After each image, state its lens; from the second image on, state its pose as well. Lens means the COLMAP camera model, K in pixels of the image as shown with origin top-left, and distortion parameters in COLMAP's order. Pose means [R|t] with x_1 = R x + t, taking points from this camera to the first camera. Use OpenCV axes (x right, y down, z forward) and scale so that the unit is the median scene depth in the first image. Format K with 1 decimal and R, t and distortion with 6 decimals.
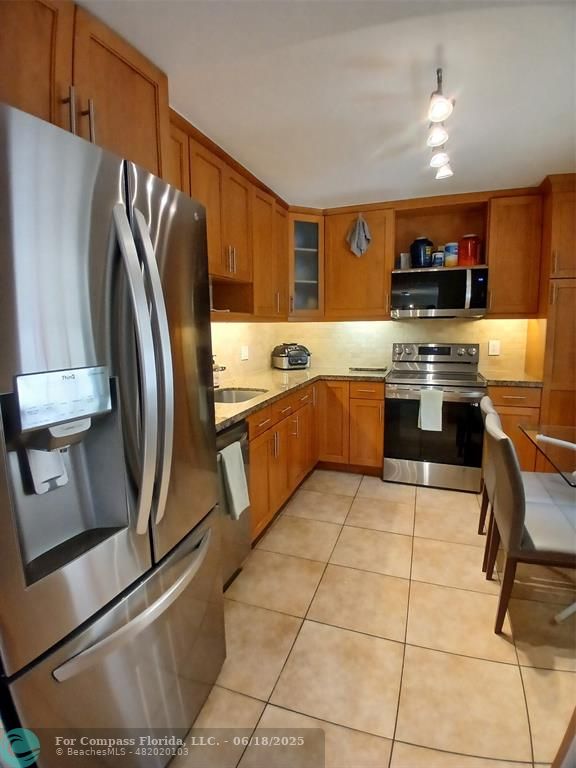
lens RADIAL K [[381.3, 0, 281.2], [0, 381.3, 380.0], [0, 0, 1]] dist [-0.013478, -0.034042]
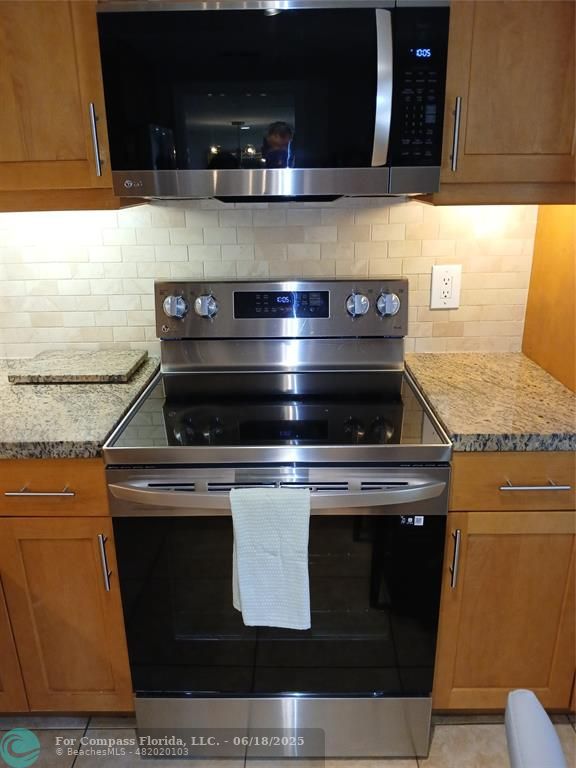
lens RADIAL K [[591.6, 0, 287.5], [0, 591.6, 380.1], [0, 0, 1]] dist [0.022660, -0.004305]
pose [[0.935899, -0.112220, 0.333915, 0.275095], [0.050847, 0.981009, 0.187177, -0.124712], [-0.348579, -0.158200, 0.923832, 0.617597]]
